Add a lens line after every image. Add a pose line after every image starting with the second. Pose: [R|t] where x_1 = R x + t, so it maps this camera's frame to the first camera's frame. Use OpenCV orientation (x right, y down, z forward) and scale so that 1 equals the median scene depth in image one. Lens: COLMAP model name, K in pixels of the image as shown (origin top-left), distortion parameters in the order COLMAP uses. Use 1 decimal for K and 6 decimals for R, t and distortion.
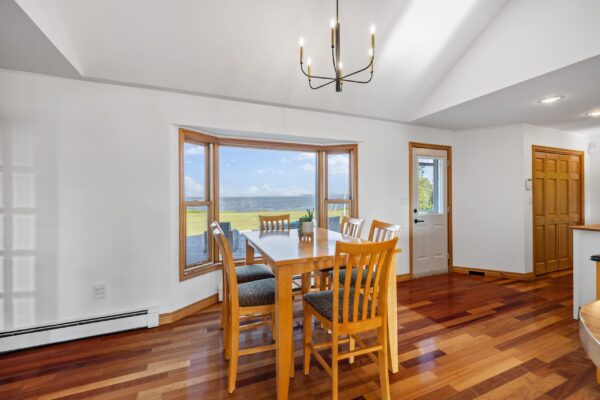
lens RADIAL K [[252.6, 0, 299.6], [0, 252.6, 195.4], [0, 0, 1]] dist [0.000425, 0.000084]
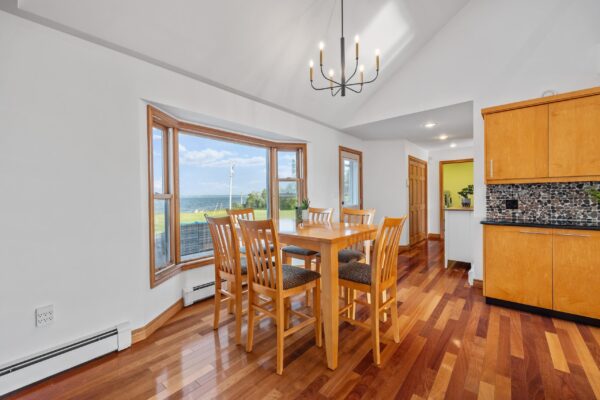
lens RADIAL K [[248.6, 0, 295.9], [0, 248.6, 198.5], [0, 0, 1]] dist [0.000590, 0.000055]
pose [[0.893418, -0.011767, 0.449072, -0.369991], [0.007961, 0.999915, 0.010362, 0.033035], [-0.449155, -0.005682, 0.893436, 0.042547]]
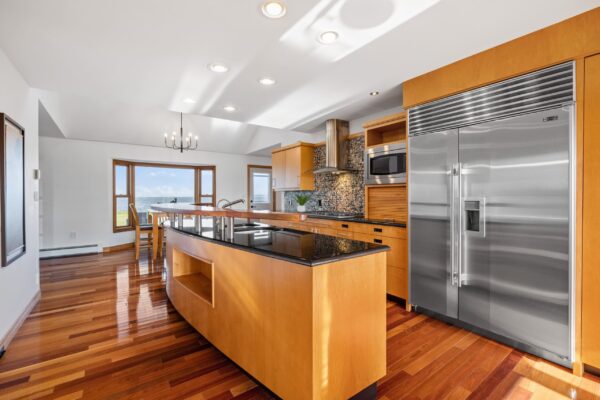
lens RADIAL K [[271.9, 0, 298.0], [0, 271.9, 195.0], [0, 0, 1]] dist [0.000284, -0.000032]
pose [[0.978330, 0.002111, 0.207041, 0.497284], [-0.001732, 0.999996, -0.002012, 0.024547], [-0.207045, 0.001610, 0.978330, -1.360896]]
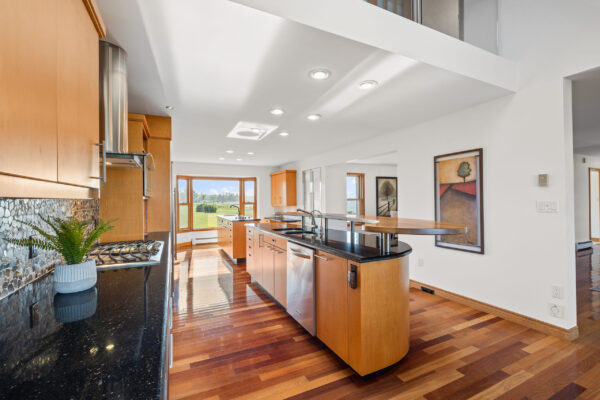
lens RADIAL K [[263.6, 0, 300.0], [0, 263.6, 200.0], [0, 0, 1]] dist [-0.000672, 0.000009]
pose [[-0.998607, 0.011841, -0.051413, 0.552249], [0.011961, 0.999926, -0.002018, -0.003489], [0.051386, -0.002630, -0.998675, 0.708580]]
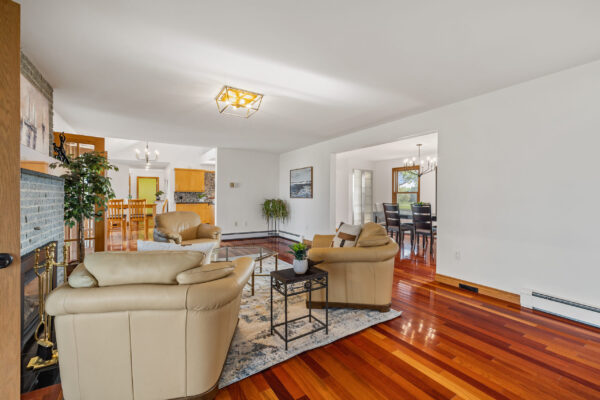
lens RADIAL K [[252.6, 0, 299.6], [0, 252.6, 195.4], [0, 0, 1]] dist [0.000425, 0.000084]
pose [[-0.166938, 0.002644, 0.985964, -2.781957], [-0.000377, 0.999996, -0.002746, 0.049557], [-0.985967, -0.000831, -0.166936, -0.464034]]
